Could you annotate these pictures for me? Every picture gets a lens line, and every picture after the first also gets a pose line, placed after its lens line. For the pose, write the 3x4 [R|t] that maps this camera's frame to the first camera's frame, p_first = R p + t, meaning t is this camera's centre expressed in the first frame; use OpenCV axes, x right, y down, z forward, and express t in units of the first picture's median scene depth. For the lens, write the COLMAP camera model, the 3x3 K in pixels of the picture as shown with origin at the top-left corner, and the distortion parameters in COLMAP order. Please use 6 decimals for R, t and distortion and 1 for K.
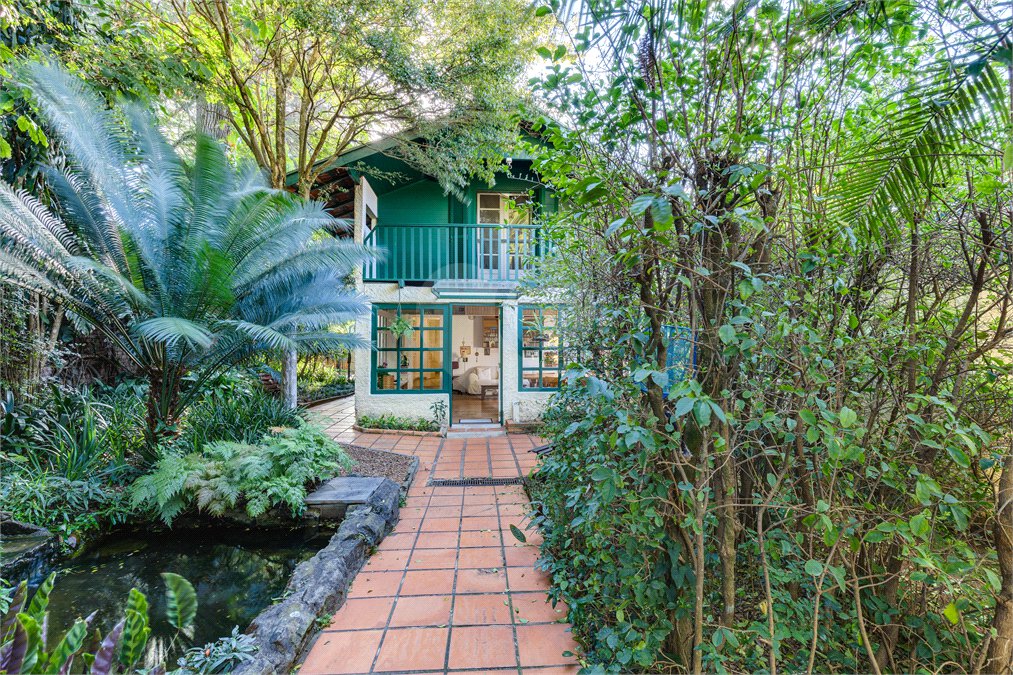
lens RADIAL K [[450.8, 0, 510.5], [0, 450.8, 344.0], [0, 0, 1]] dist [0.001777, 0.000298]
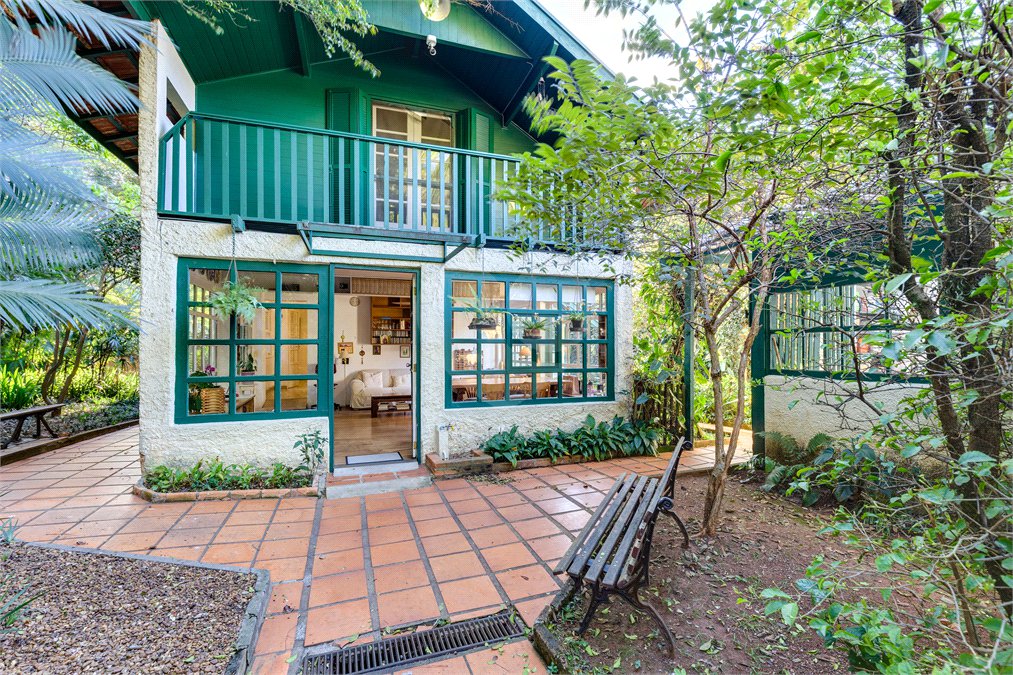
lens RADIAL K [[450.8, 0, 510.5], [0, 450.8, 344.0], [0, 0, 1]] dist [0.001777, 0.000298]
pose [[0.961852, -0.000009, 0.273571, -0.077160], [0.001174, 0.999991, -0.004092, 0.019045], [-0.273568, 0.004257, 0.961843, 0.407372]]
